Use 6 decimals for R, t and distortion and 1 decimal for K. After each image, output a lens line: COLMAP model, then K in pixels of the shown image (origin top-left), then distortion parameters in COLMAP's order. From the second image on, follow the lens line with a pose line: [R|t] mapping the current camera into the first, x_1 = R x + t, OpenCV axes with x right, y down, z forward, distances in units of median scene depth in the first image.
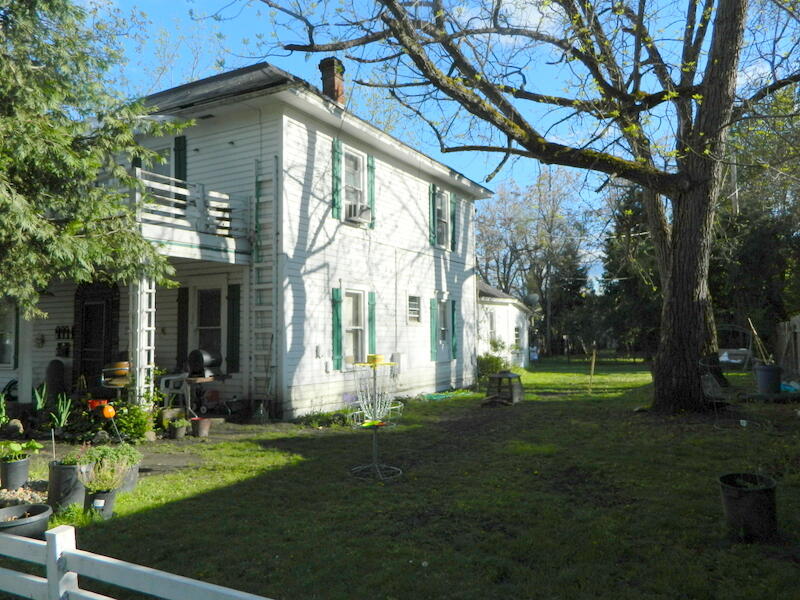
lens RADIAL K [[622.3, 0, 399.9], [0, 622.3, 302.8], [0, 0, 1]] dist [0.057133, -0.027082]
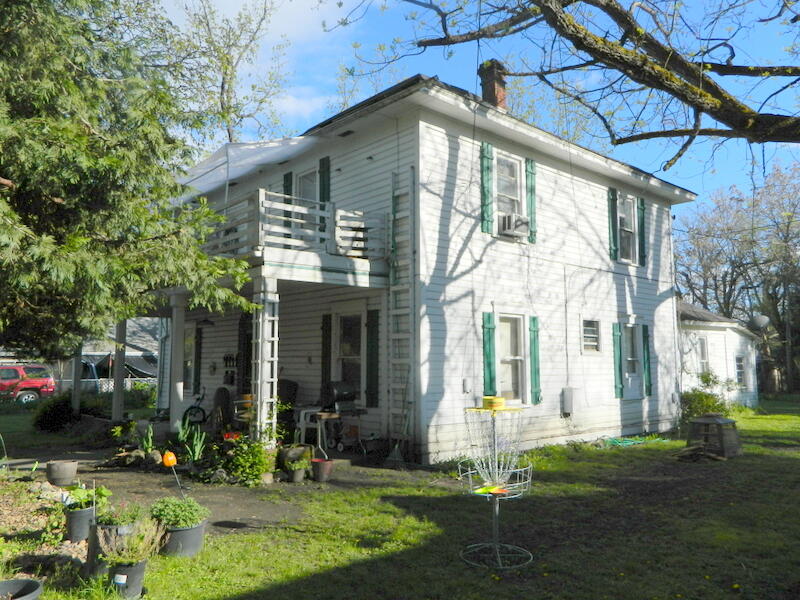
lens RADIAL K [[622.3, 0, 398.7], [0, 622.3, 299.9], [0, 0, 1]] dist [0.057133, -0.027082]
pose [[0.948428, -0.023375, -0.316129, 0.060334], [0.008697, 0.998821, -0.047761, -0.000431], [0.316873, 0.042549, 0.947513, 0.147377]]
